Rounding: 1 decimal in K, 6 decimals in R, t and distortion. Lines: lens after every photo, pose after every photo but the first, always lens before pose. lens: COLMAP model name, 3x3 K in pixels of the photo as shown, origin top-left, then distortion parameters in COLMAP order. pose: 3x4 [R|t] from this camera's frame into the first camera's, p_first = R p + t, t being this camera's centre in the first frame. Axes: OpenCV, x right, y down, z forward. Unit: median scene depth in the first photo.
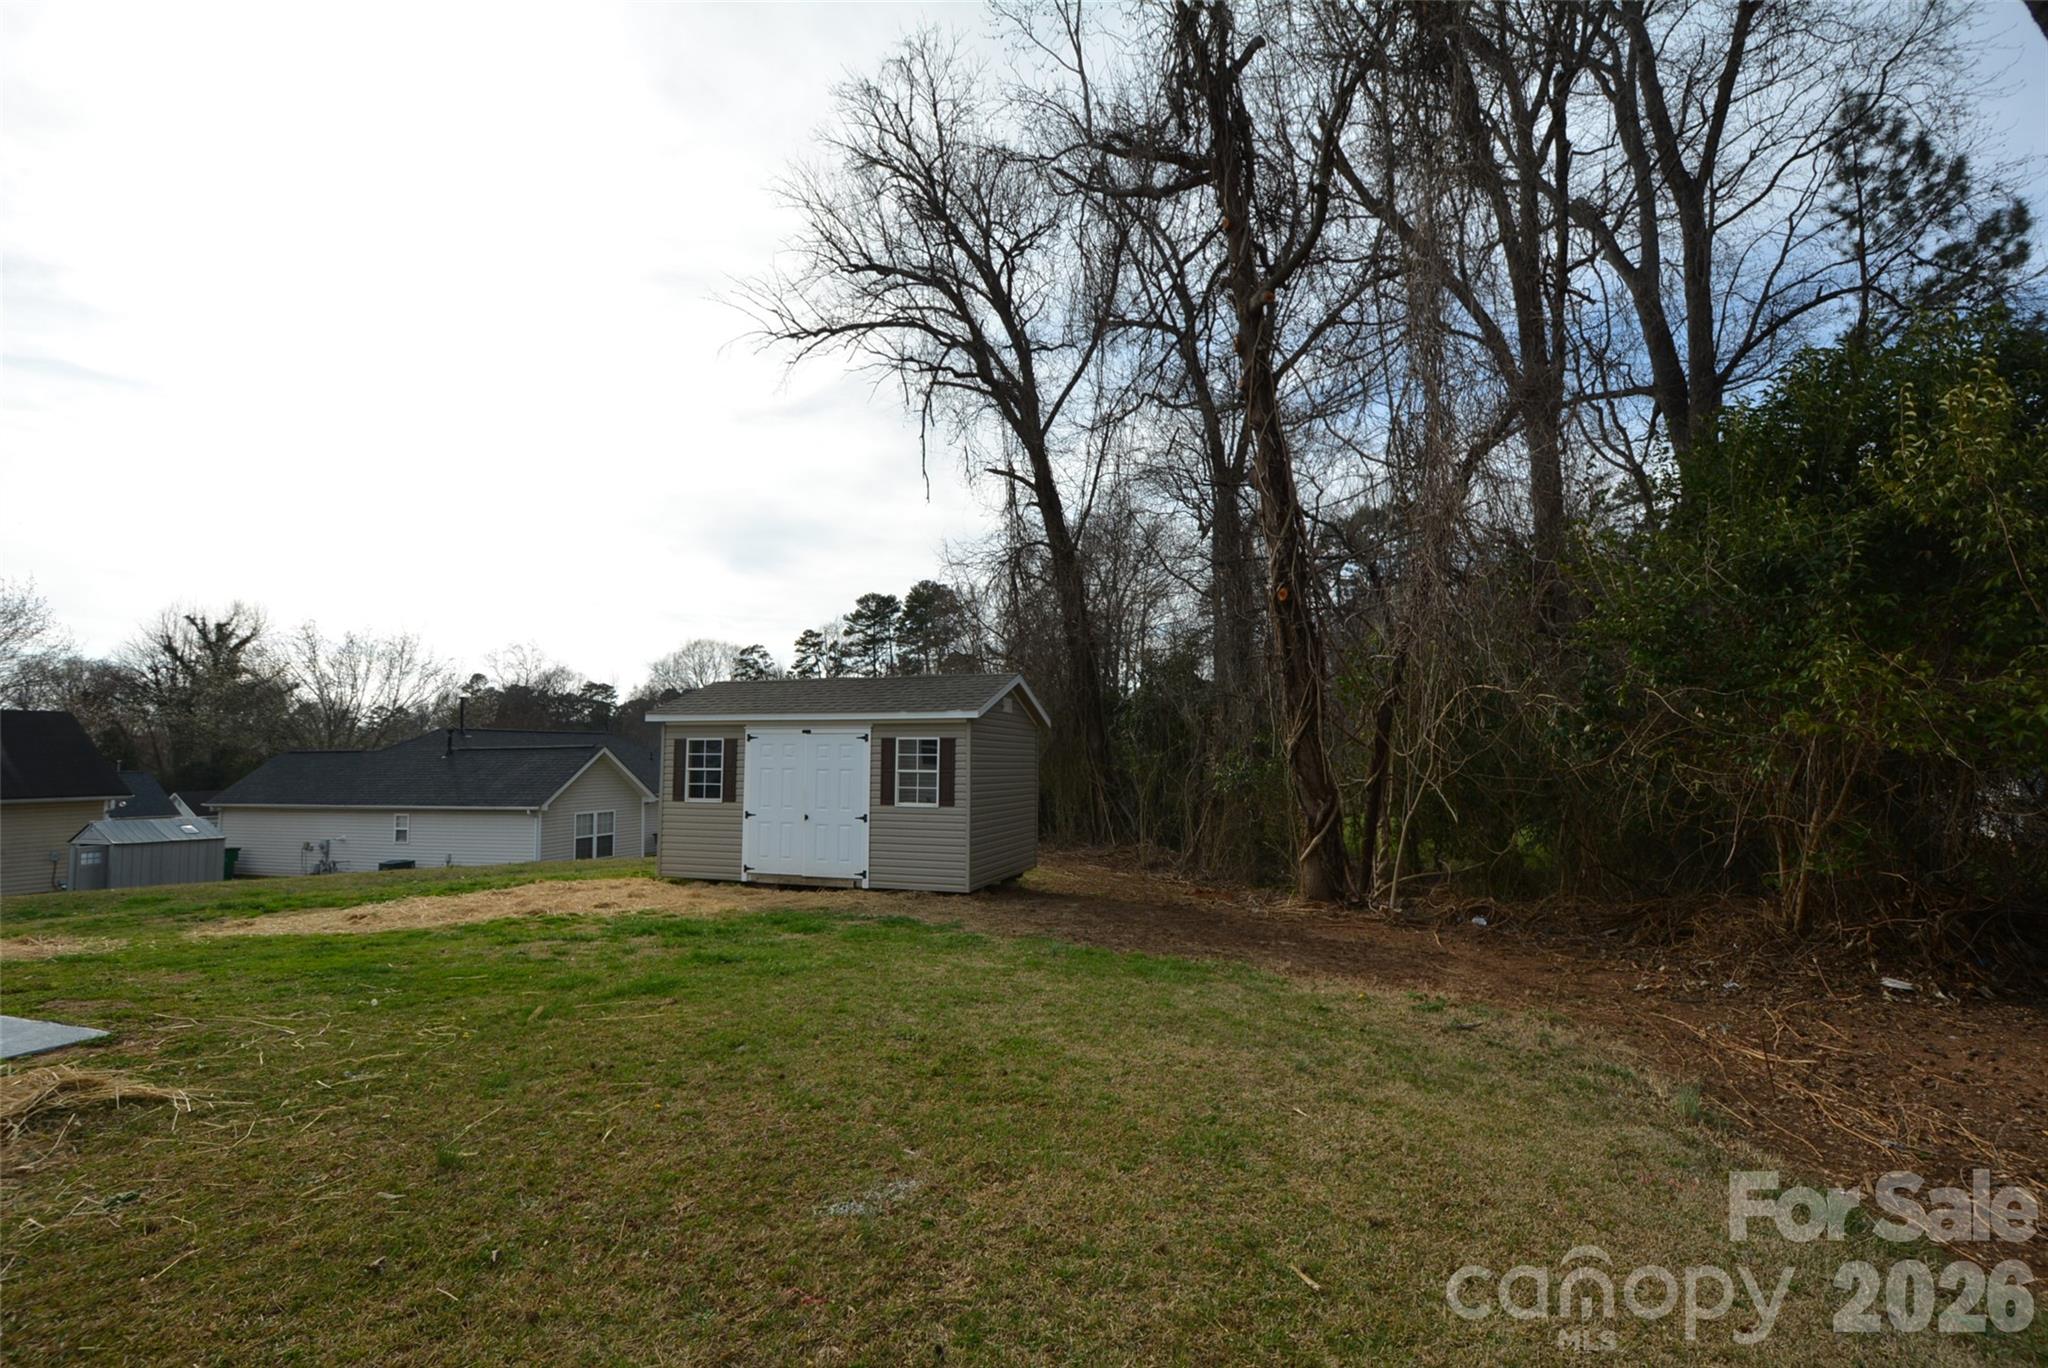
lens RADIAL K [[894.9, 0, 1032.0], [0, 894.9, 703.1], [0, 0, 1]] dist [0.003443, -0.003179]
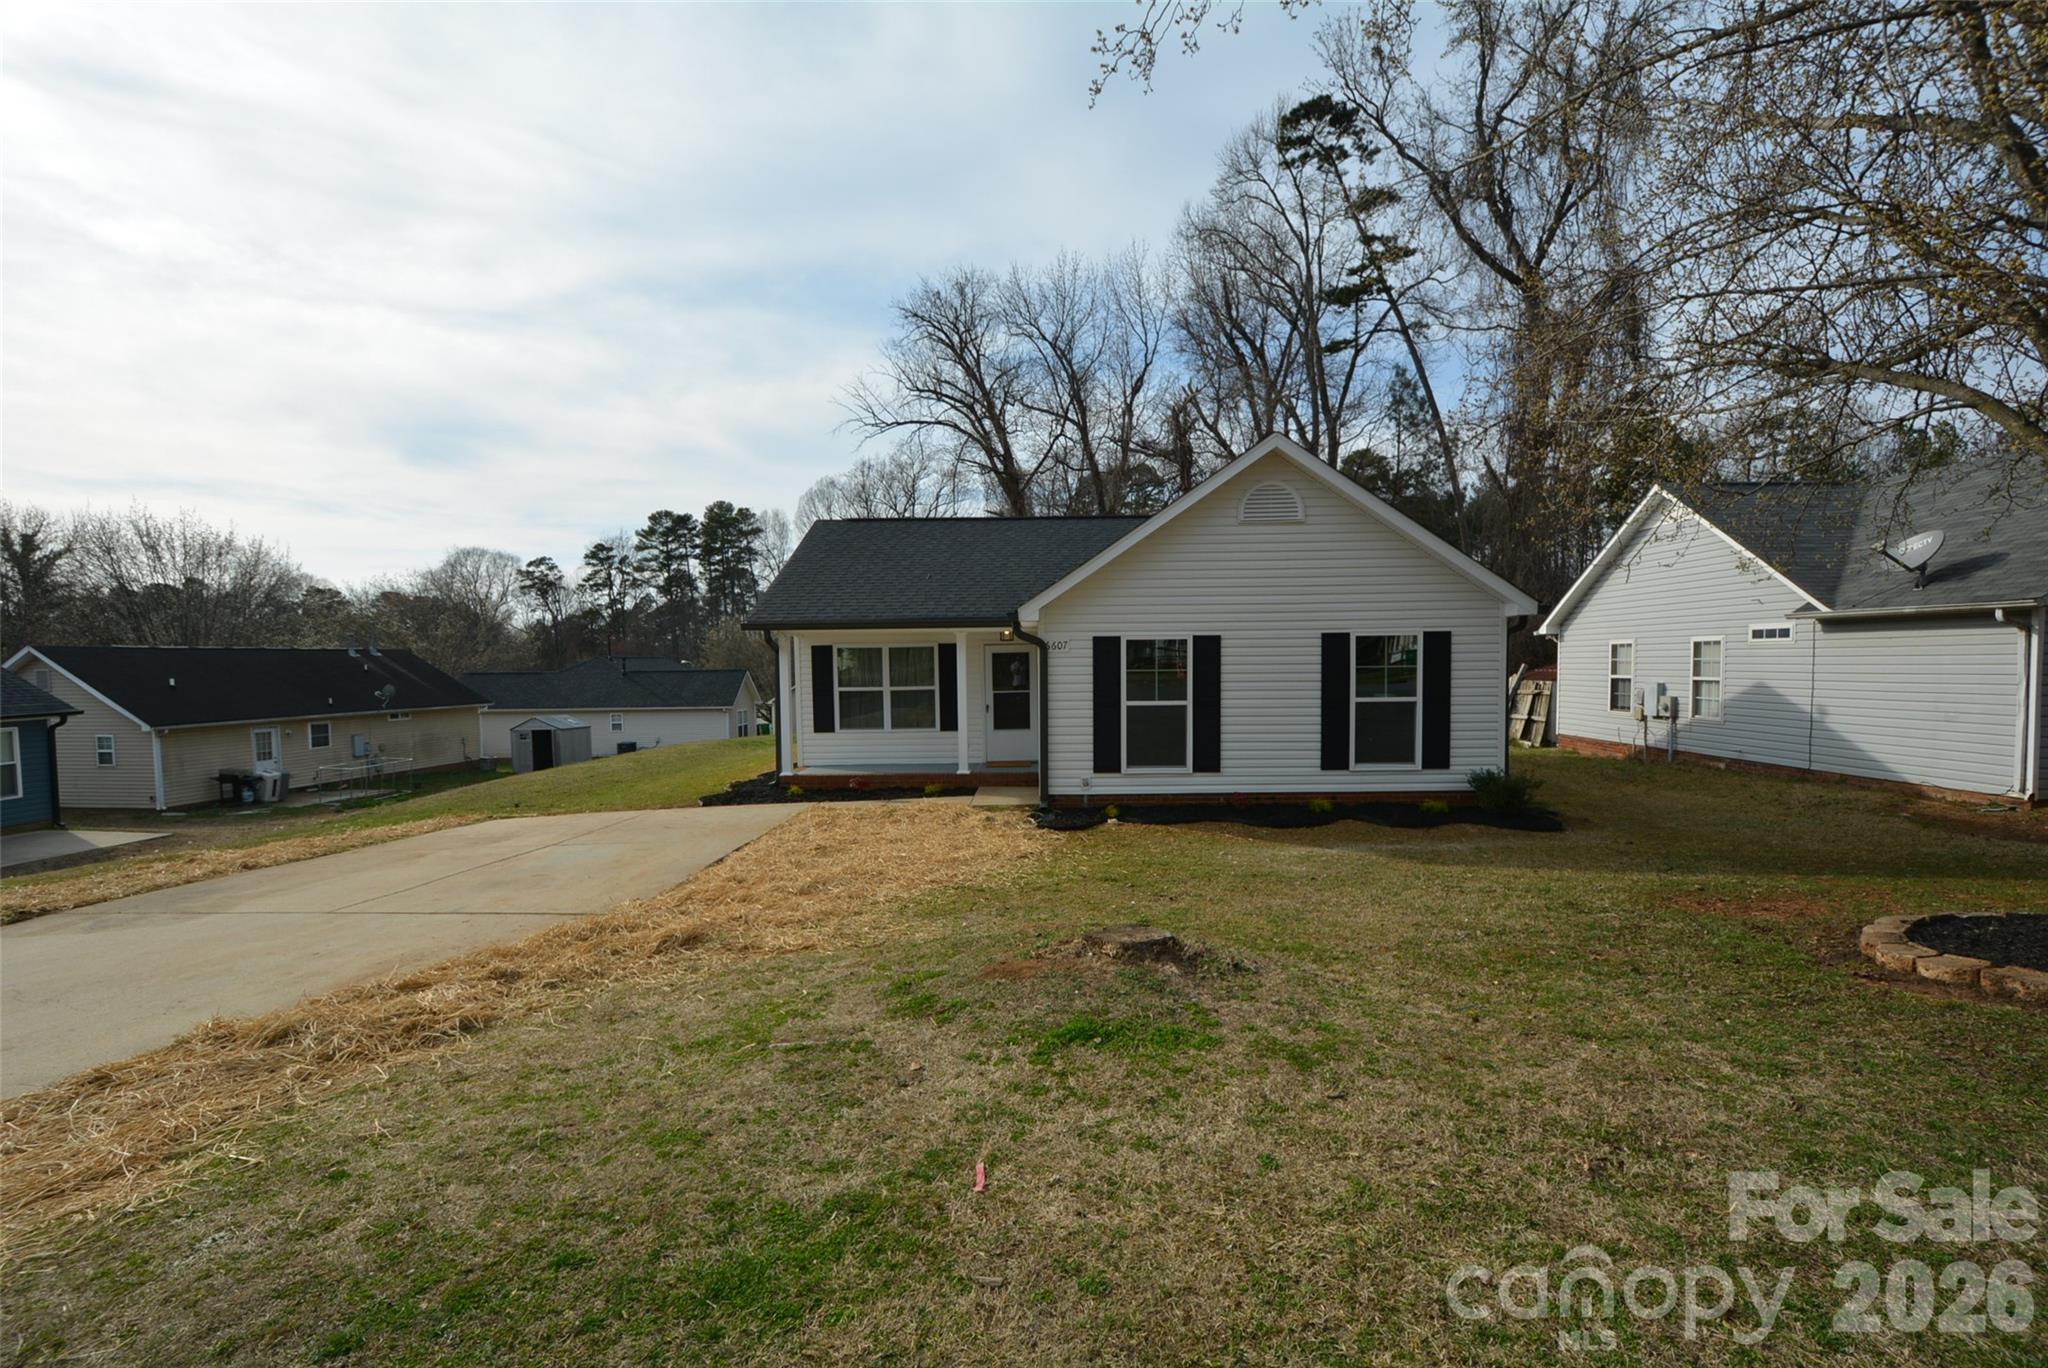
lens RADIAL K [[894.9, 0, 1027.3], [0, 894.9, 690.5], [0, 0, 1]] dist [0.003443, -0.003179]
pose [[0.953653, -0.010910, 0.300710, -0.539605], [-0.016051, 0.996075, 0.087042, -0.070022], [-0.300480, -0.087834, 0.949735, -0.765142]]
